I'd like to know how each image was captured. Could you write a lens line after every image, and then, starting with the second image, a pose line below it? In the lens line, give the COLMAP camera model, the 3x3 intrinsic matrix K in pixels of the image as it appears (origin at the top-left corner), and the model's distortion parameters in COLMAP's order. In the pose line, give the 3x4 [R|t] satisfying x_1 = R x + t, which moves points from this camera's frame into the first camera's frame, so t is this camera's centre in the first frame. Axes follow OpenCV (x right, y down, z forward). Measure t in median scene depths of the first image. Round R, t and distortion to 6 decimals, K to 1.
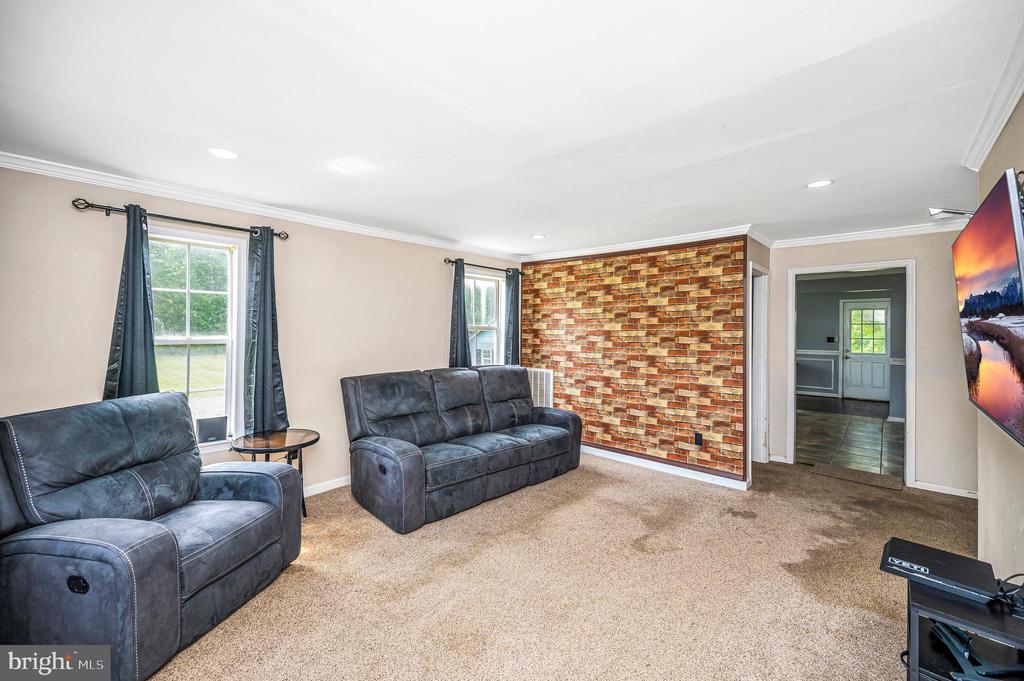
lens RADIAL K [[409.0, 0, 489.8], [0, 409.0, 326.5], [0, 0, 1]] dist [0.001305, -0.001185]
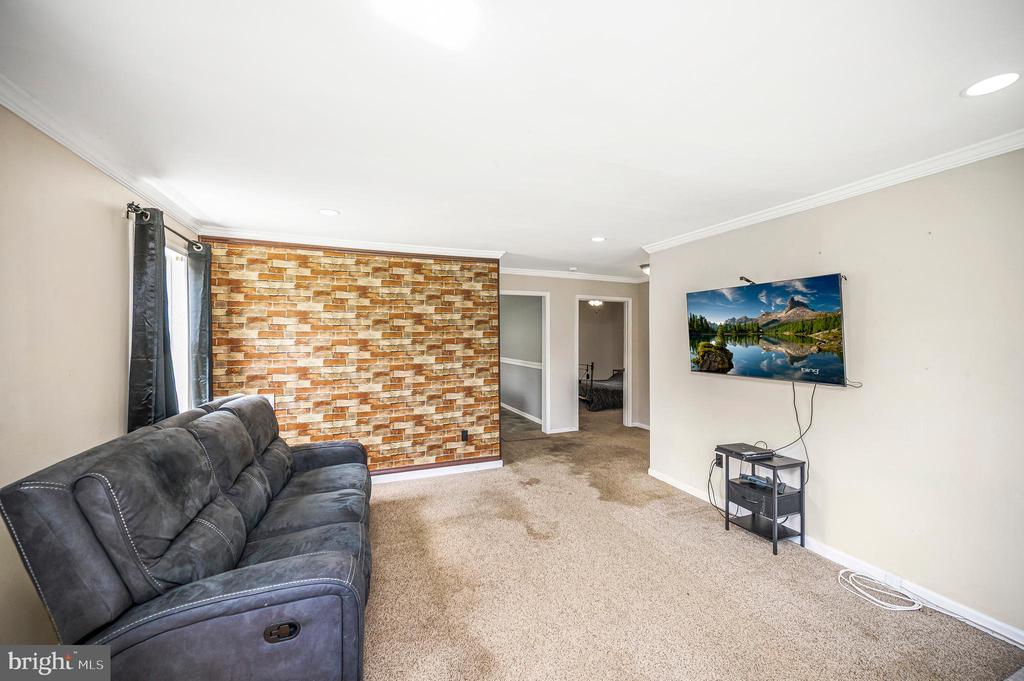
lens RADIAL K [[409.0, 0, 511.1], [0, 409.0, 339.4], [0, 0, 1]] dist [0.001305, -0.001185]
pose [[0.417595, -0.011534, 0.908560, -0.419672], [0.002375, 0.999930, 0.011603, 0.001318], [-0.908630, -0.002687, 0.417593, 0.400620]]
